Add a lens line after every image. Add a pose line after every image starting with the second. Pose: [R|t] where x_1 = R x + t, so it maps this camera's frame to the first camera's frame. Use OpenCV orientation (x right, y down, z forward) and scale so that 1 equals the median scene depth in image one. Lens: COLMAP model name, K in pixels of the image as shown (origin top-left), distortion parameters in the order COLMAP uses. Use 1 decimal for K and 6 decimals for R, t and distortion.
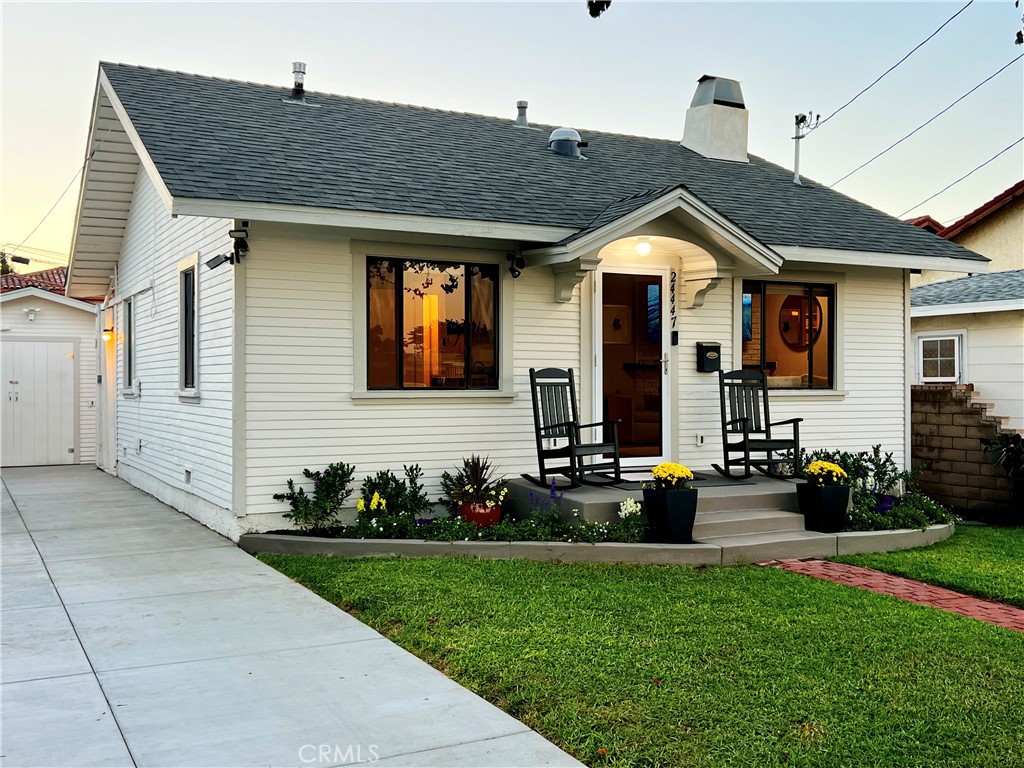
lens RADIAL K [[1046.0, 0, 512.0], [0, 1046.0, 384.0], [0, 0, 1]] dist [0.107501, -0.320641]
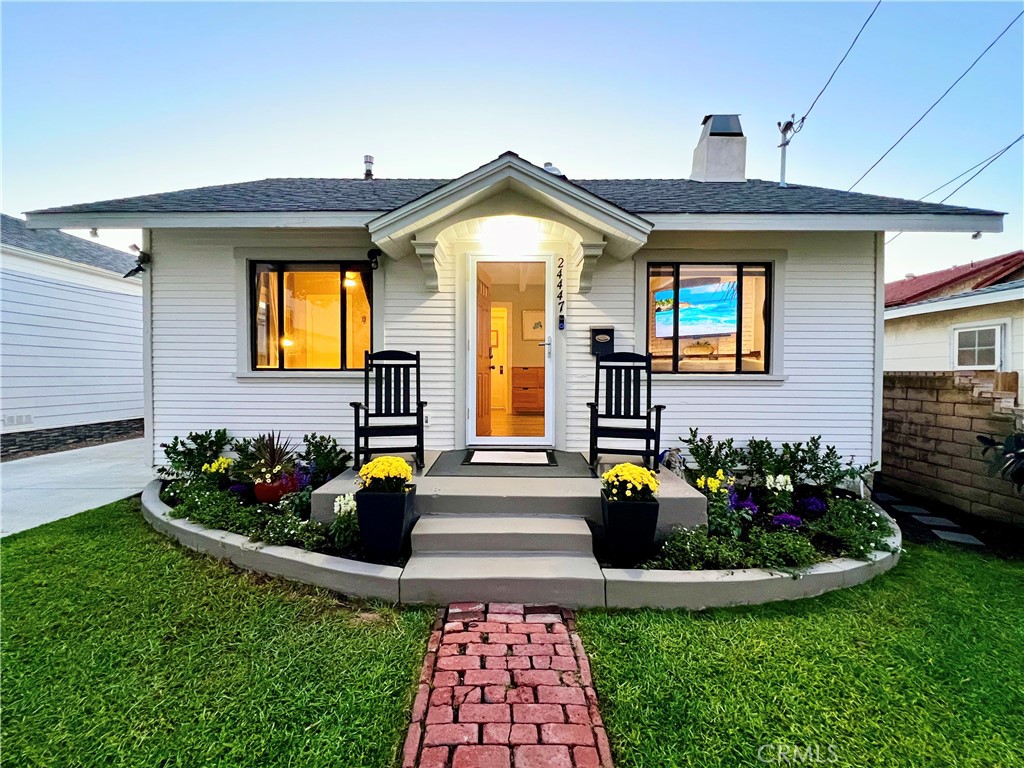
lens RADIAL K [[455.9, 0, 512.0], [0, 455.9, 384.0], [0, 0, 1]] dist [-0.000530, -0.000571]
pose [[0.880368, 0.015201, -0.474047, 0.297705], [-0.005432, 0.999744, 0.021969, 0.006420], [0.474260, -0.016766, 0.880225, 0.531812]]
